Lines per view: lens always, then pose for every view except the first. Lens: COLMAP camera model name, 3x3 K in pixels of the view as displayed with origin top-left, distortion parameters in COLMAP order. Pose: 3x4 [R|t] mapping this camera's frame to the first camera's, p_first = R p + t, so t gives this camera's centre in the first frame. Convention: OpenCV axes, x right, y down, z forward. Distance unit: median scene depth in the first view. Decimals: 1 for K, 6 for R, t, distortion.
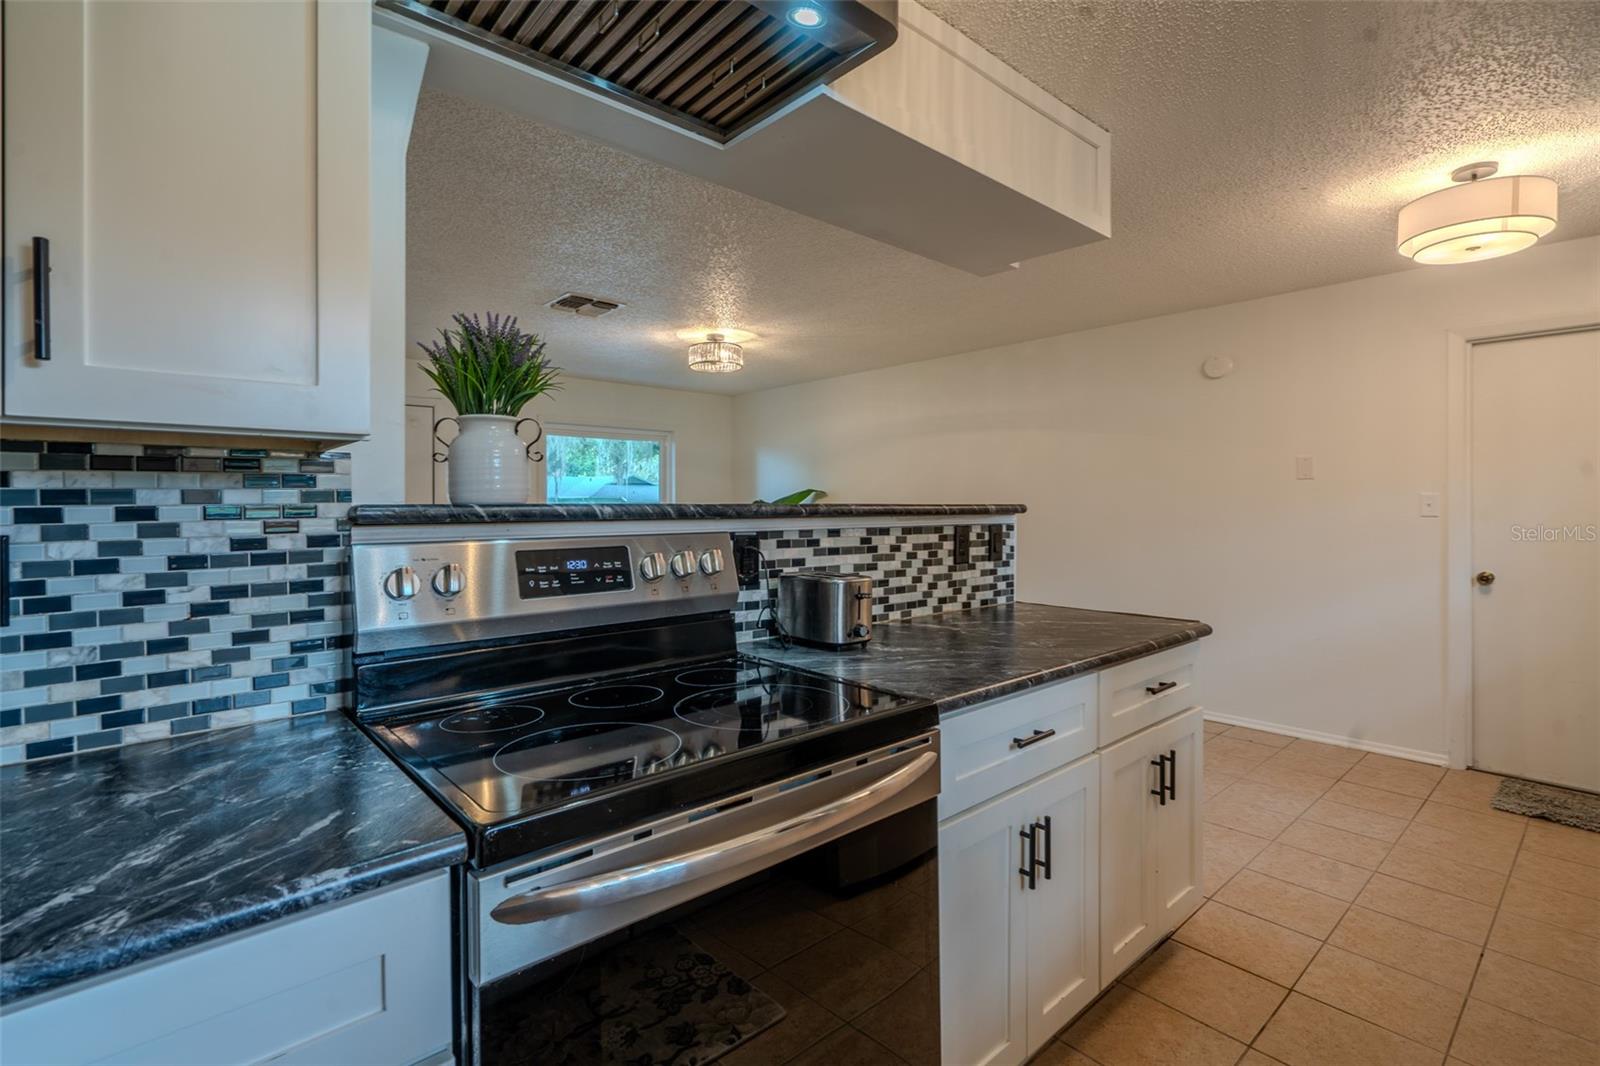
lens RADIAL K [[749.7, 0, 806.5], [0, 749.7, 498.1], [0, 0, 1]] dist [-0.002159, 0.001007]
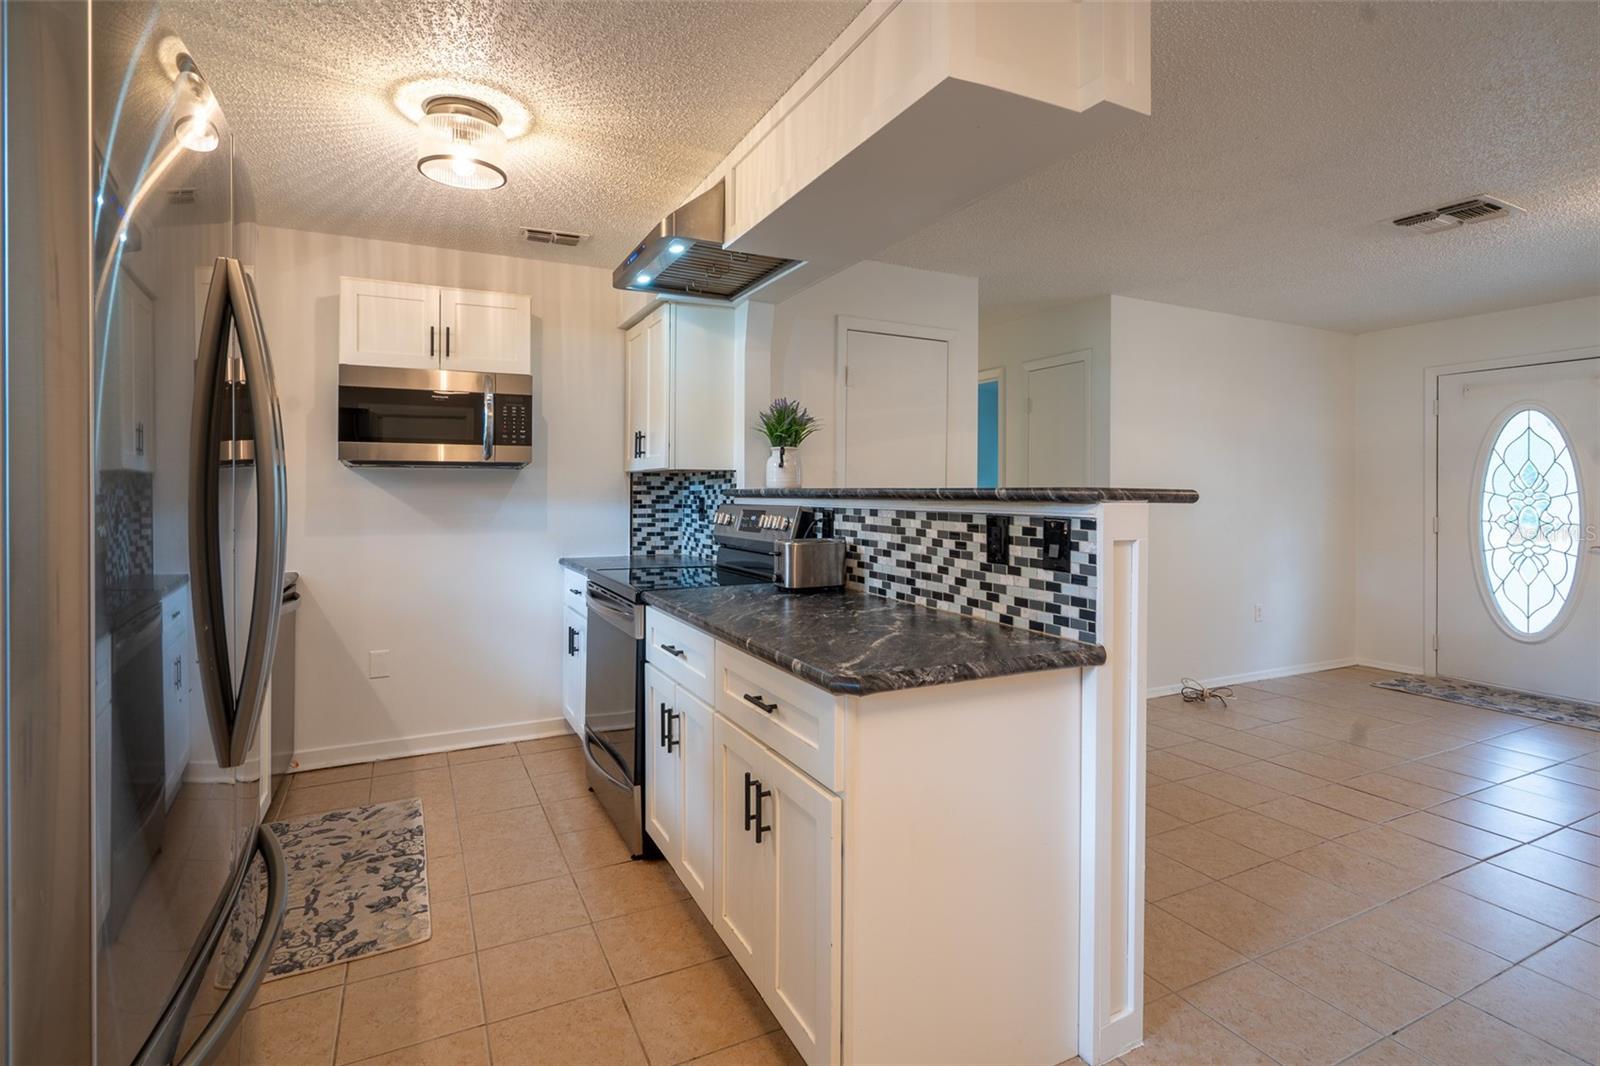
lens RADIAL K [[749.7, 0, 806.5], [0, 749.7, 498.1], [0, 0, 1]] dist [-0.002159, 0.001007]
pose [[-0.248878, 0.008483, -0.968498, 1.062436], [0.007137, 0.999951, 0.006924, 0.012796], [0.968508, -0.005189, -0.248927, 1.050984]]
